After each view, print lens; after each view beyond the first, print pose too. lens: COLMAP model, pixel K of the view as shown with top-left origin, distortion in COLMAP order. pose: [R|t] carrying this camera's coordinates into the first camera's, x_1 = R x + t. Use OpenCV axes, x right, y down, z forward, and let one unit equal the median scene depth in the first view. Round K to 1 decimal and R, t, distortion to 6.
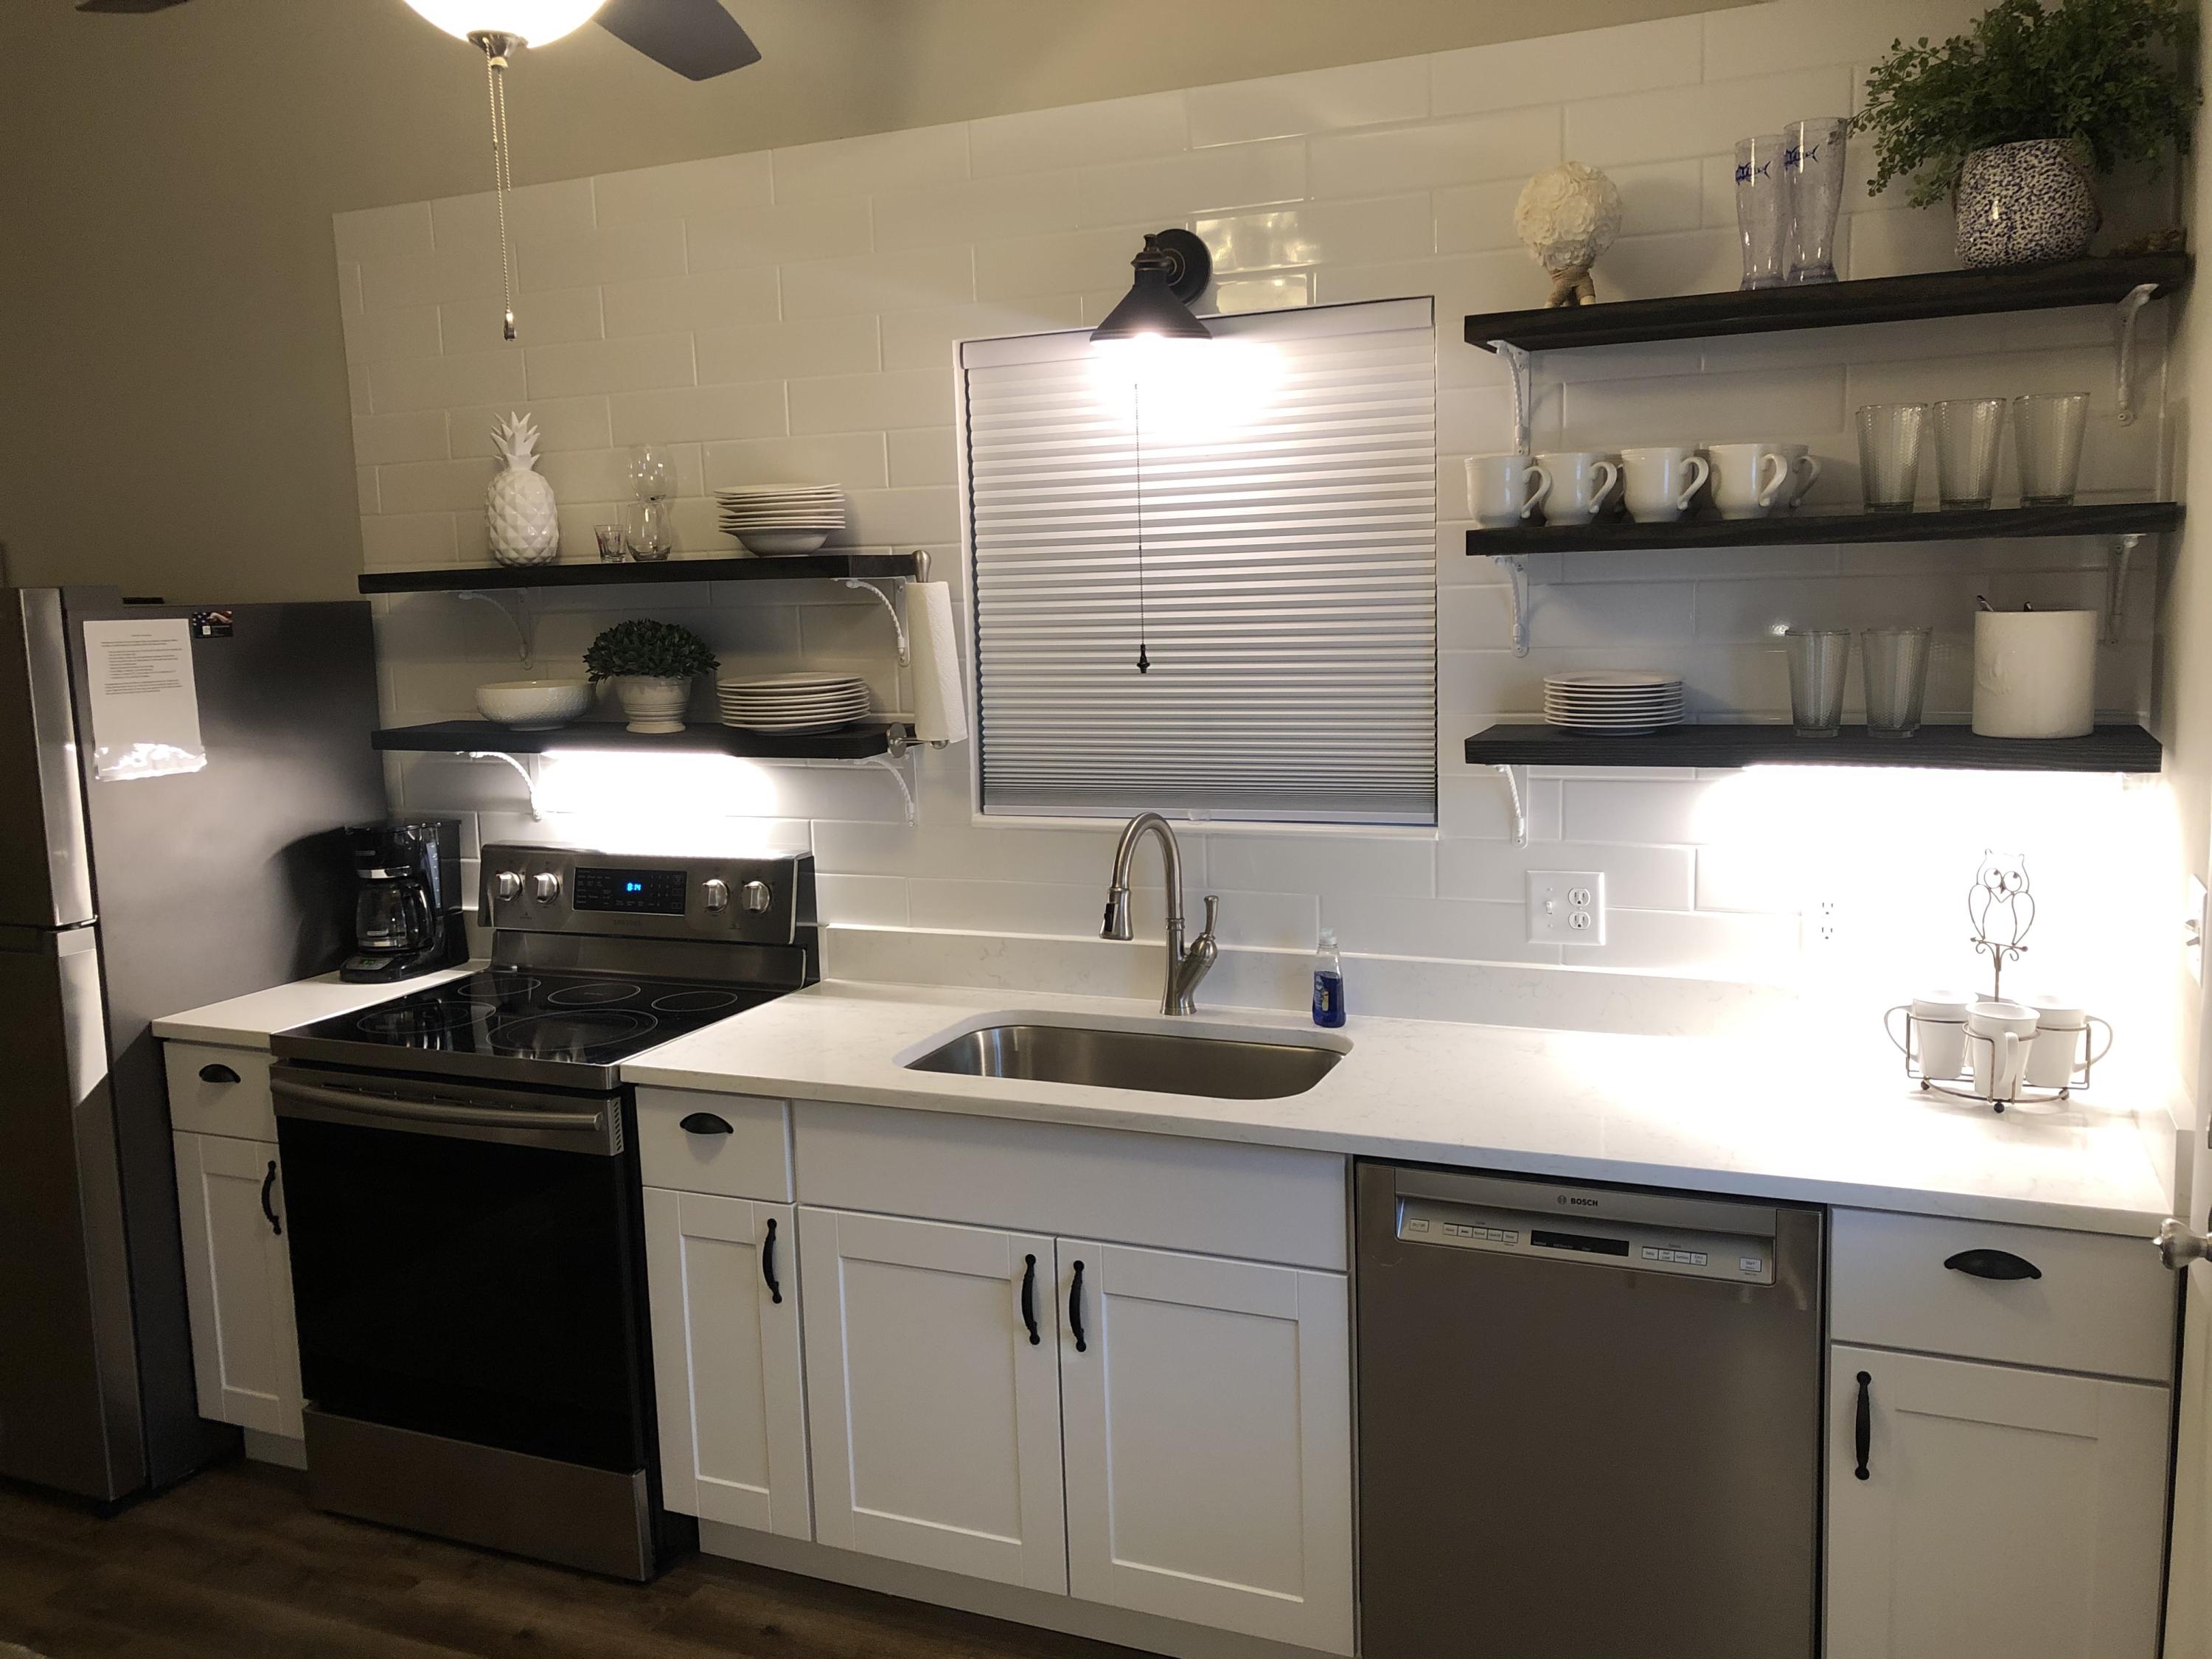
lens RADIAL K [[1818.2, 0, 1106.0], [0, 1818.2, 829.5], [0, 0, 1]] dist [0.004807, 0.000489]
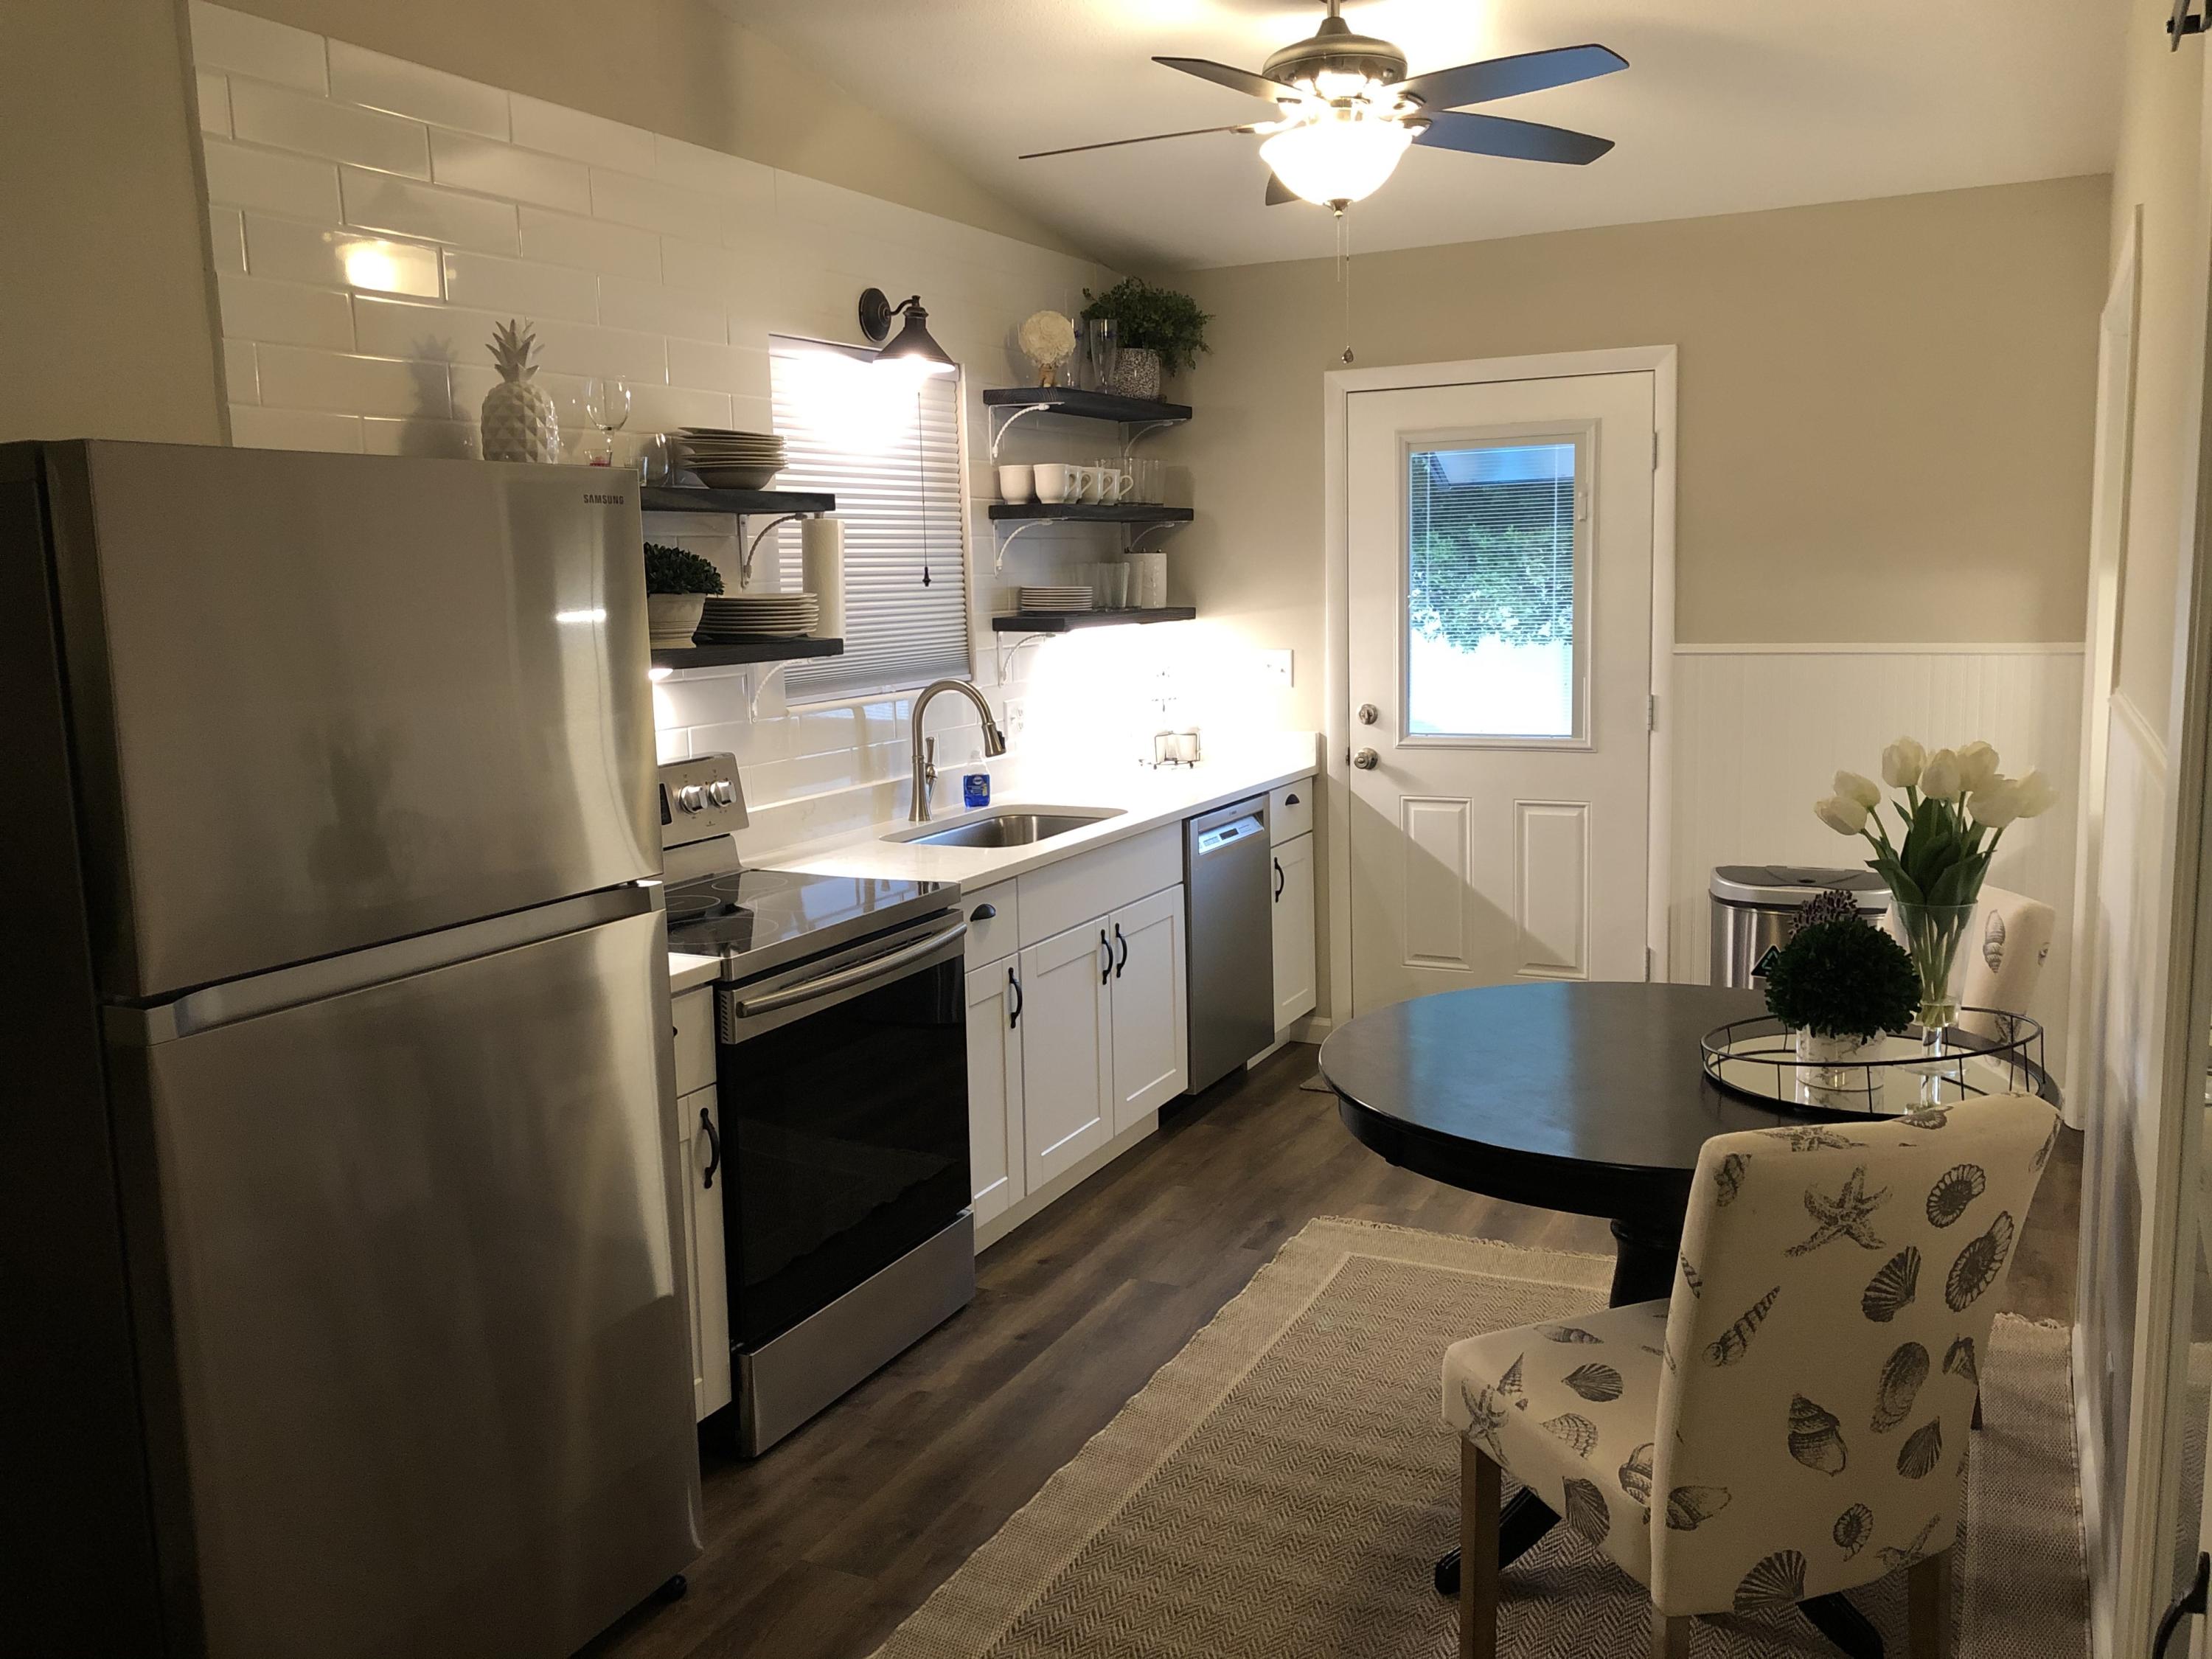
lens RADIAL K [[1801.5, 0, 1106.0], [0, 1801.5, 829.5], [0, 0, 1]] dist [0.079740, -0.003695]
pose [[0.058456, -0.117435, 0.991359, -1.533645], [0.165135, 0.980514, 0.106413, -0.025642], [-0.984537, 0.157487, 0.076710, 0.800103]]
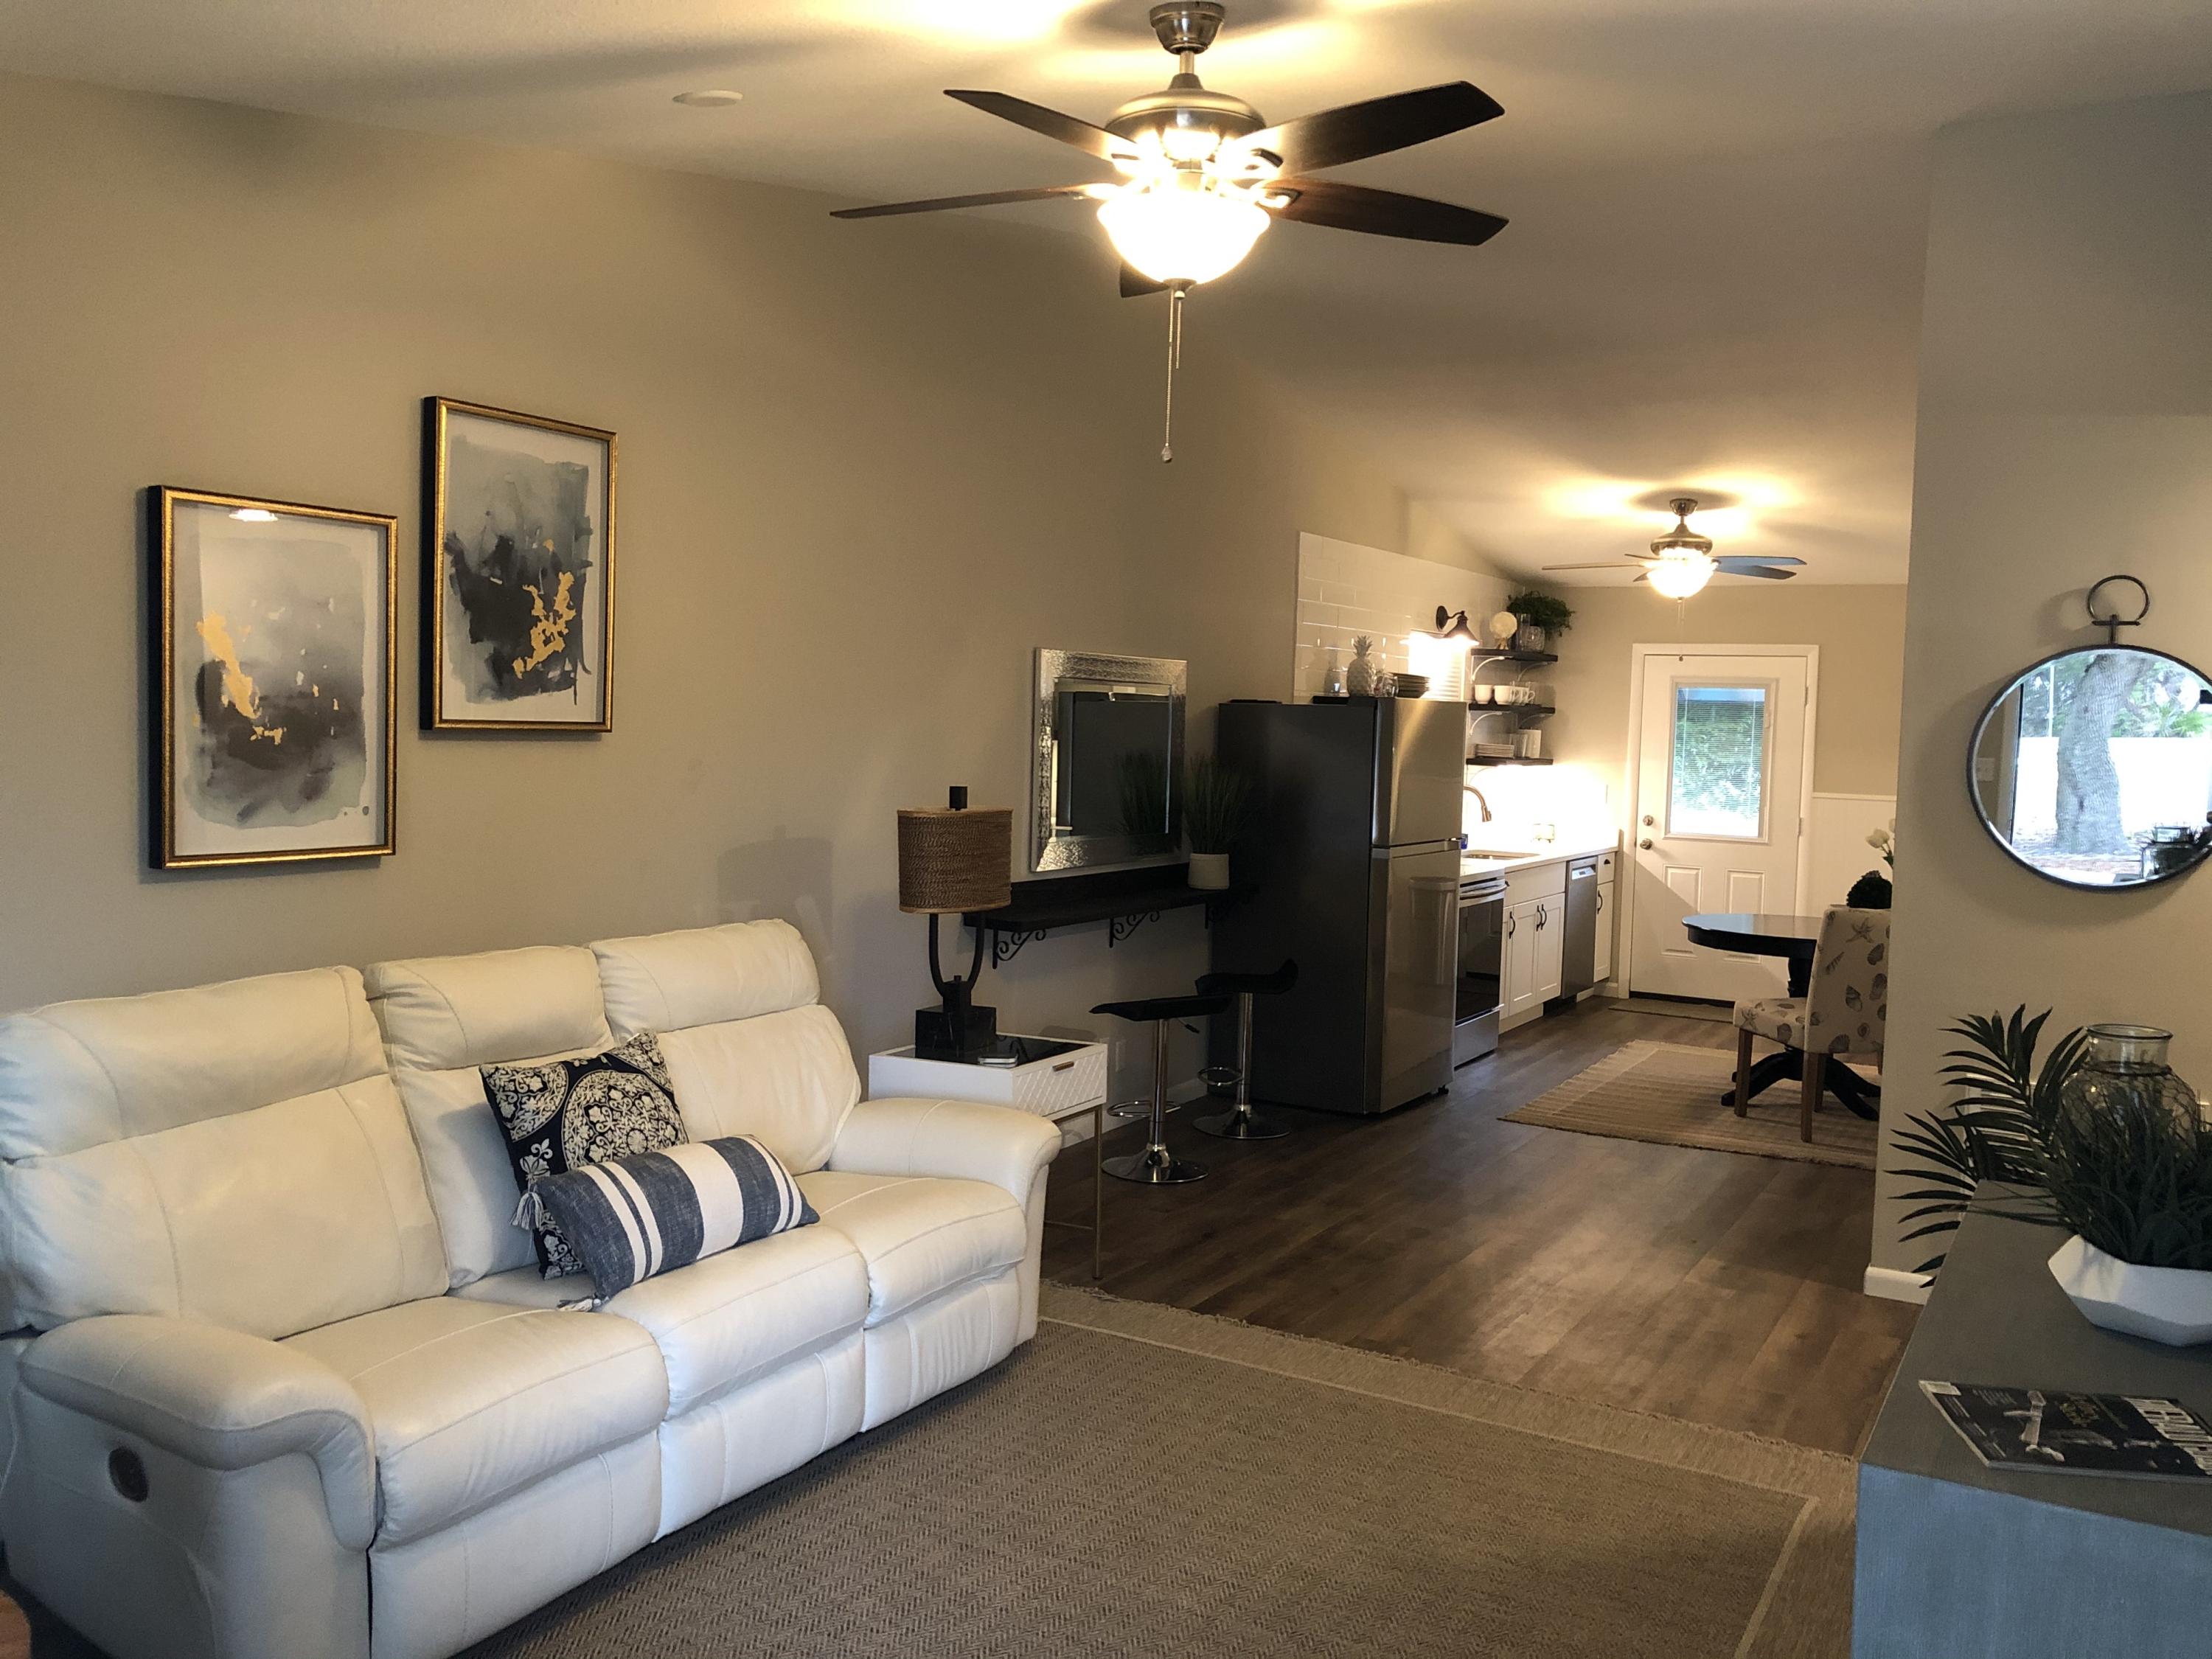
lens RADIAL K [[1793.8, 0, 1106.0], [0, 1793.8, 829.5], [0, 0, 1]] dist [0.034740, -0.002292]
pose [[0.121773, -0.032225, 0.992035, -3.373935], [0.105437, 0.994238, 0.019354, -0.063970], [-0.986942, 0.102240, 0.124469, 1.290662]]
